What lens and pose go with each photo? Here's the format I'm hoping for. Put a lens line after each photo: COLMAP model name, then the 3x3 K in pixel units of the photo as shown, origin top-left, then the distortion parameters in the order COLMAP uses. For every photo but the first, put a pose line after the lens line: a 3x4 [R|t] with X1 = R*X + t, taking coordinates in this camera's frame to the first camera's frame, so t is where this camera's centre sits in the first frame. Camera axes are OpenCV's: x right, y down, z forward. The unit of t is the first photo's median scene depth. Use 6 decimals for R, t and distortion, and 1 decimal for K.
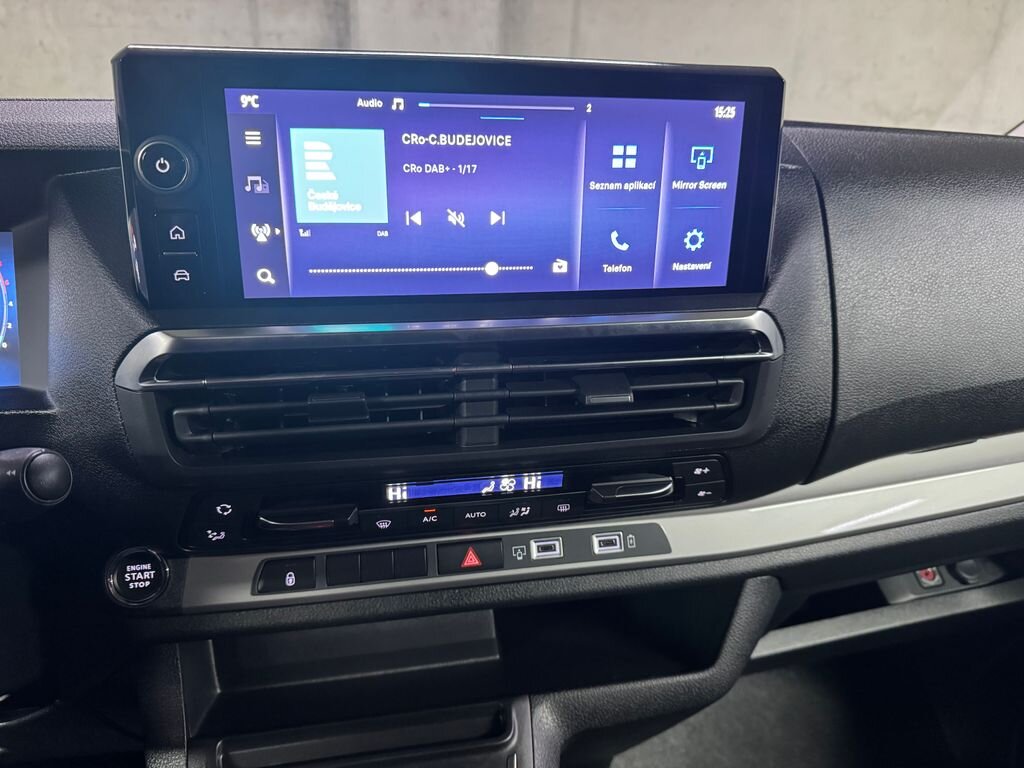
lens RADIAL K [[709.5, 0, 501.0], [0, 709.5, 389.6], [0, 0, 1]] dist [0.065588, -0.078894]
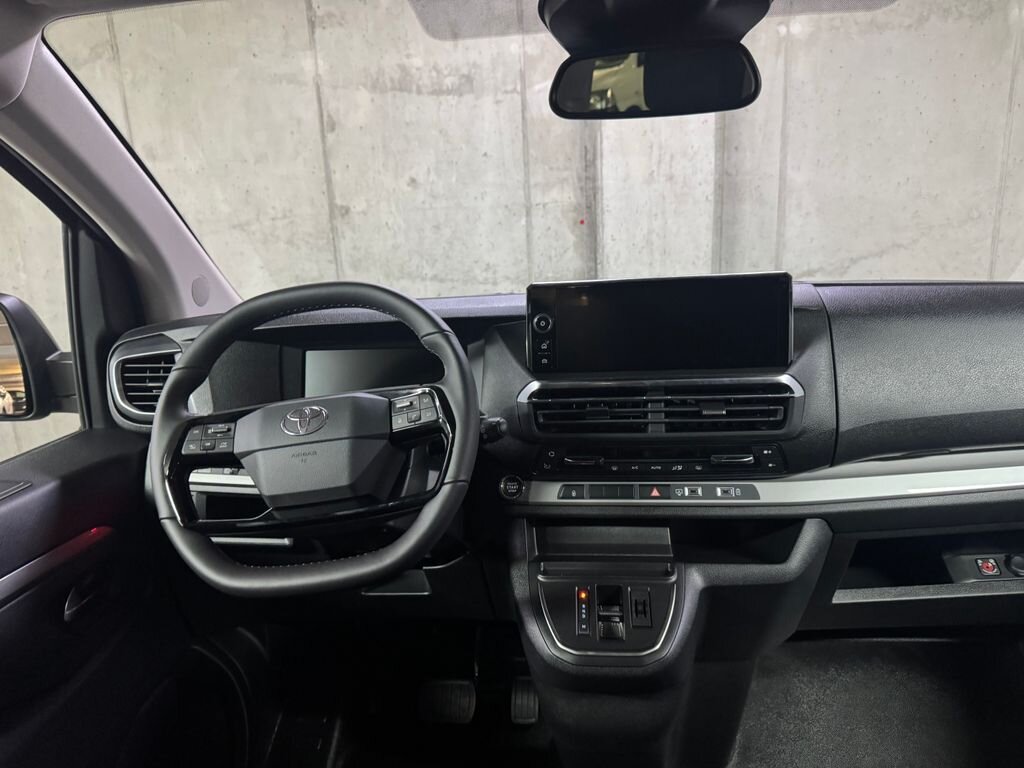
lens RADIAL K [[709.5, 0, 501.0], [0, 709.5, 389.6], [0, 0, 1]] dist [0.065588, -0.078894]
pose [[0.948783, -0.000565, -0.315929, 0.204334], [-0.048464, 0.987902, -0.147311, 0.283752], [0.312191, 0.155077, 0.937277, -1.258688]]
